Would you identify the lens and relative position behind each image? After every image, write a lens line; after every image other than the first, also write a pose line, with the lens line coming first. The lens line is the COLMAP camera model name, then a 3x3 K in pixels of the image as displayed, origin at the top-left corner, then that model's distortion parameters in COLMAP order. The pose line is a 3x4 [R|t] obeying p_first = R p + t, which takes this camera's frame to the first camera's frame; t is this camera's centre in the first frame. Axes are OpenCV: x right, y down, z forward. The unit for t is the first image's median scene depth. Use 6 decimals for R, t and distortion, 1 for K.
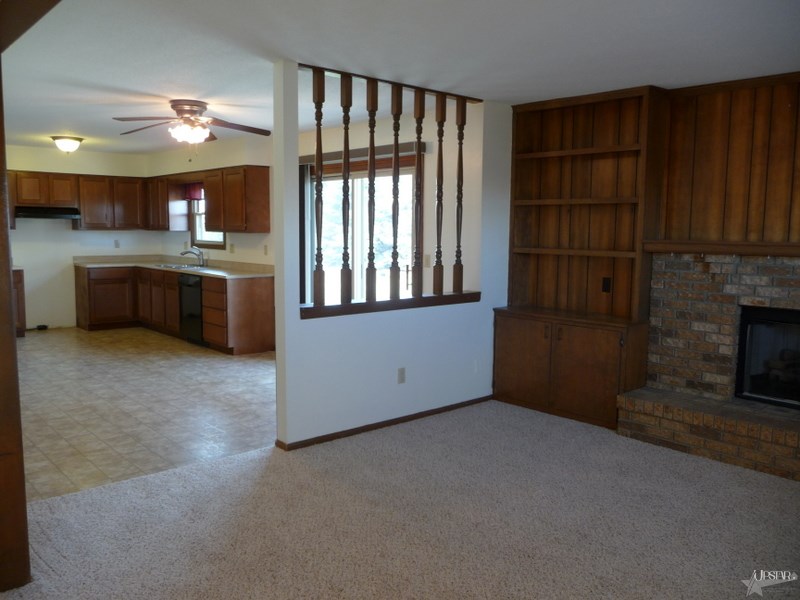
lens RADIAL K [[650.9, 0, 392.0], [0, 650.9, 298.2], [0, 0, 1]] dist [-0.038215, 0.016736]
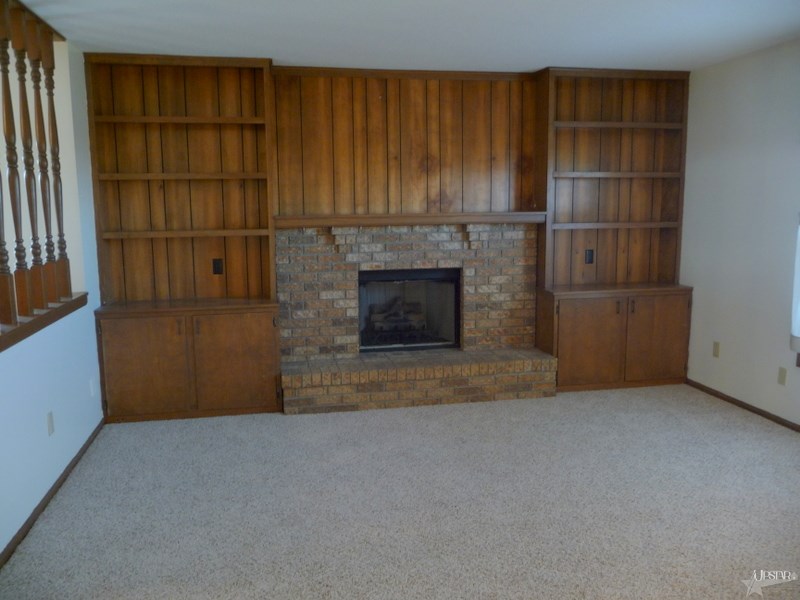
lens RADIAL K [[650.9, 0, 392.4], [0, 650.9, 297.5], [0, 0, 1]] dist [-0.038215, 0.016736]
pose [[0.514622, -0.136857, 0.846424, -0.375879], [0.109251, 0.989599, 0.093582, -0.040768], [-0.850428, 0.044313, 0.524221, 0.333028]]
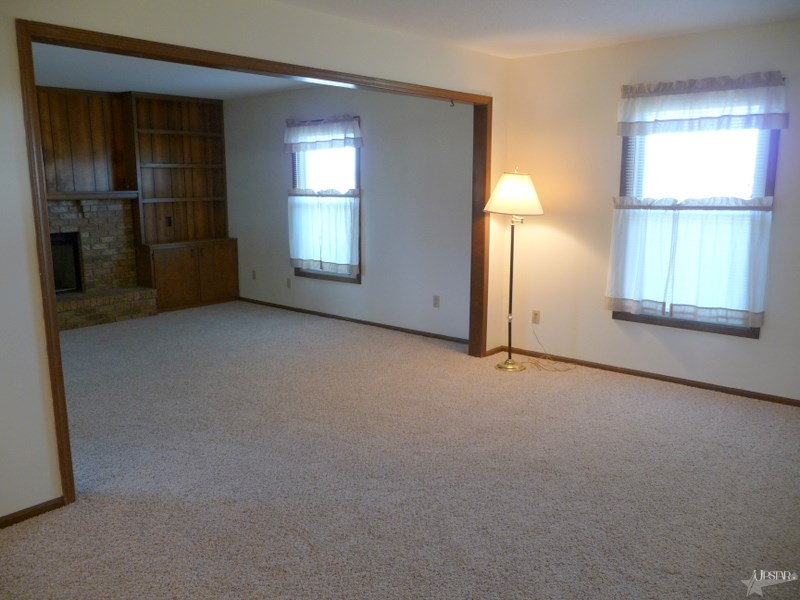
lens RADIAL K [[650.9, 0, 397.0], [0, 650.9, 301.8], [0, 0, 1]] dist [-0.038215, 0.016736]
pose [[-0.130352, -0.190567, 0.972981, -0.963309], [0.109867, 0.972534, 0.205198, -0.043381], [-0.985362, 0.133646, -0.105835, 0.257758]]
